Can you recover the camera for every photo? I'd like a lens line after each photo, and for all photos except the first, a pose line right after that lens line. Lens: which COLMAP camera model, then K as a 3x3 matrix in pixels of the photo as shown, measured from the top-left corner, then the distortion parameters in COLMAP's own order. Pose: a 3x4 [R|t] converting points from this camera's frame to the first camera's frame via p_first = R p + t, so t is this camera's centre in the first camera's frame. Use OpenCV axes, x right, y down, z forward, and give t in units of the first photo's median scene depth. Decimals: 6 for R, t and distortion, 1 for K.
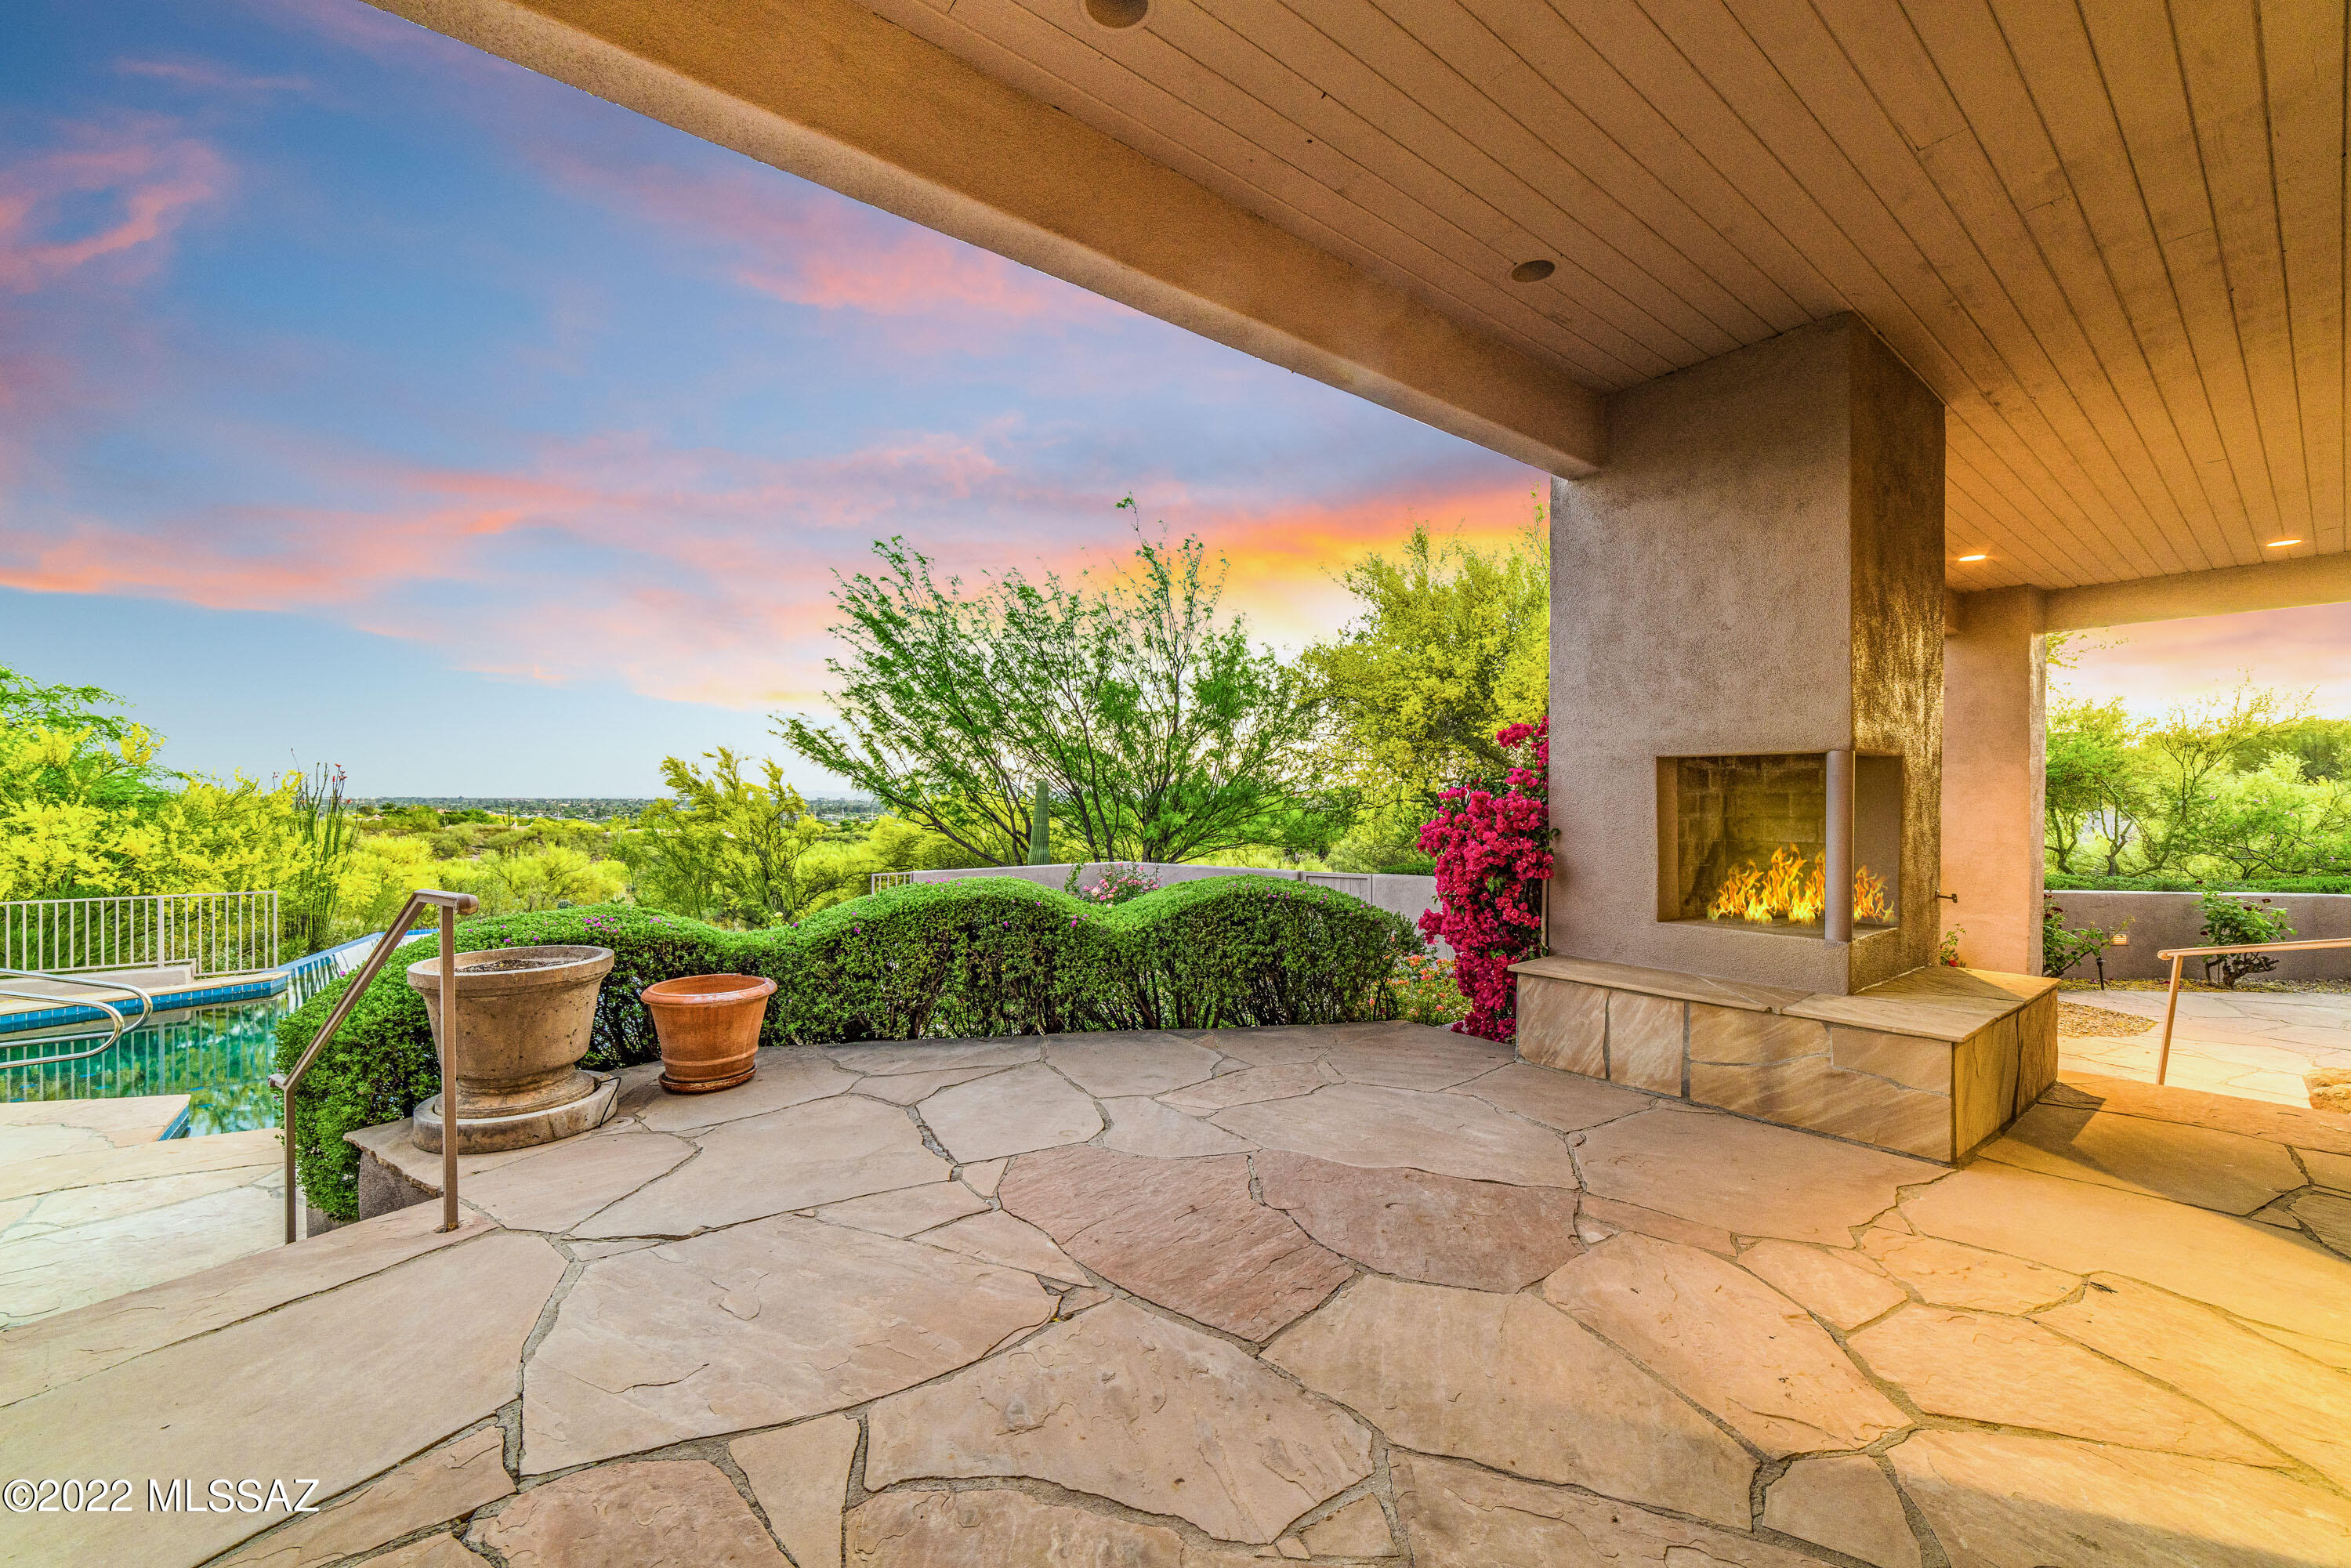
lens RADIAL K [[910.1, 0, 1163.0], [0, 910.1, 788.5], [0, 0, 1]] dist [-0.024256, 0.007980]
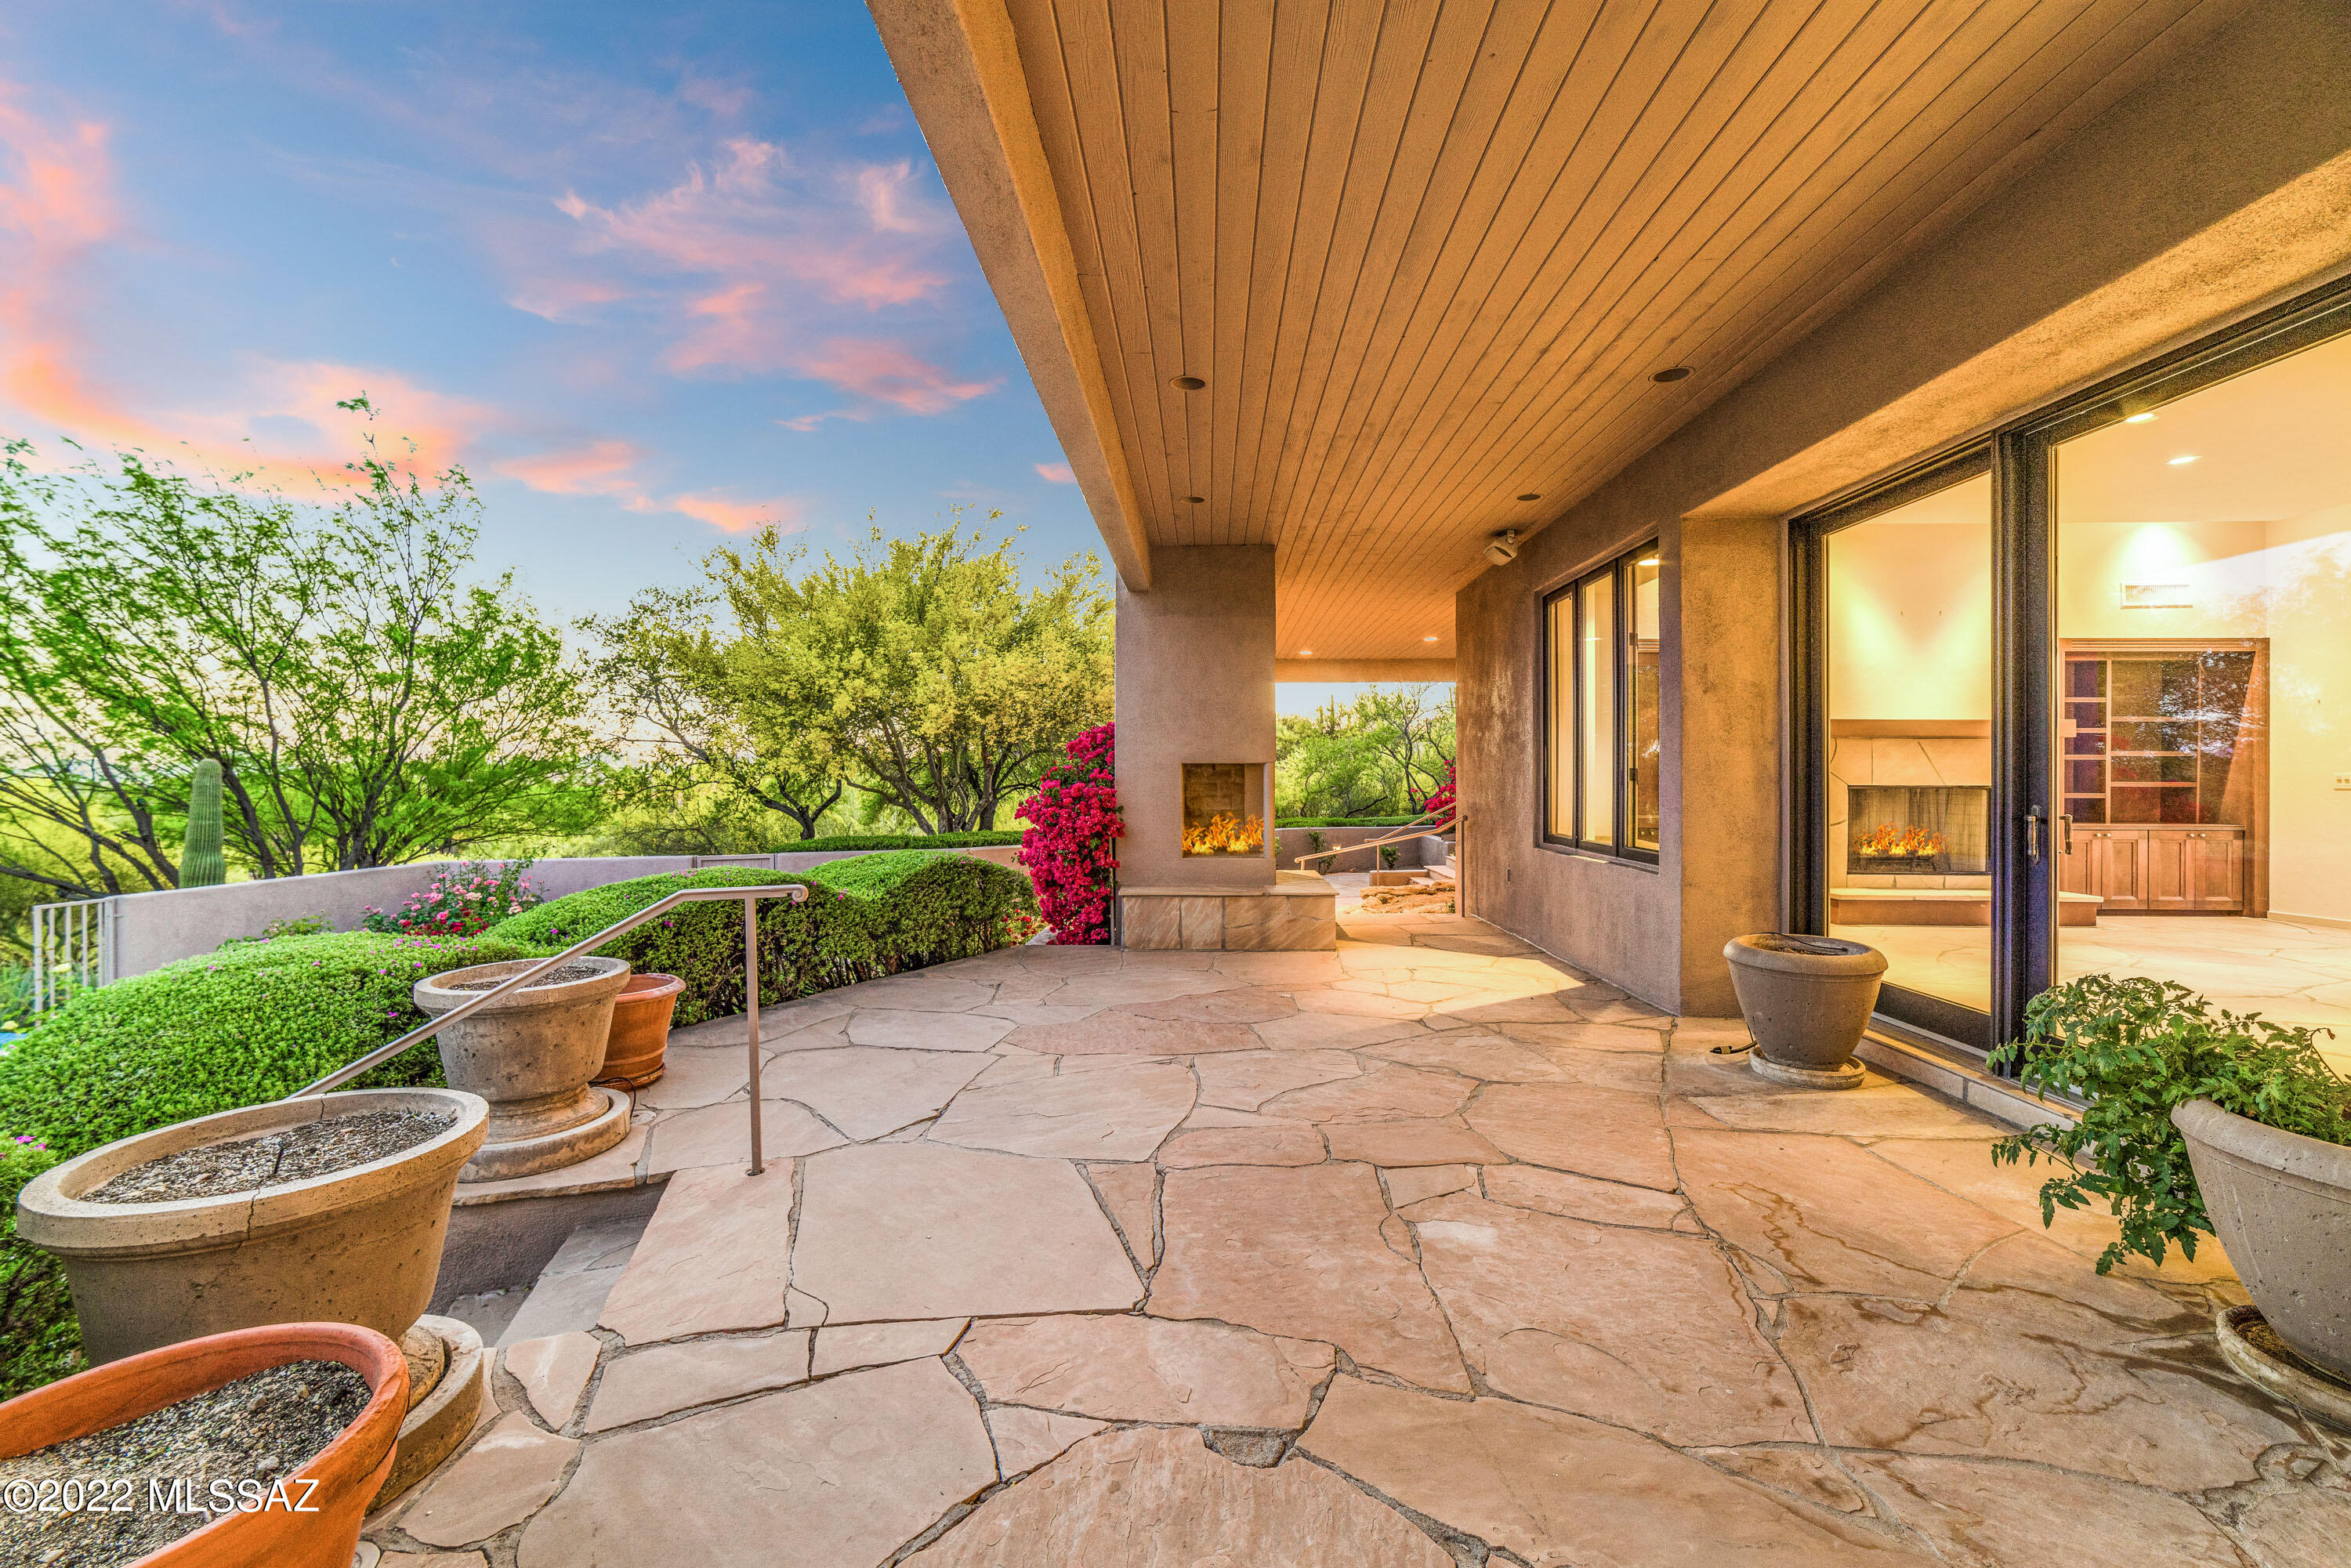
lens RADIAL K [[910.1, 0, 1163.0], [0, 910.1, 788.5], [0, 0, 1]] dist [-0.024256, 0.007980]
pose [[0.642887, -0.013114, 0.765849, -0.947821], [-0.004564, 0.999770, 0.020950, -0.026209], [-0.765948, -0.016964, 0.642679, -0.108334]]
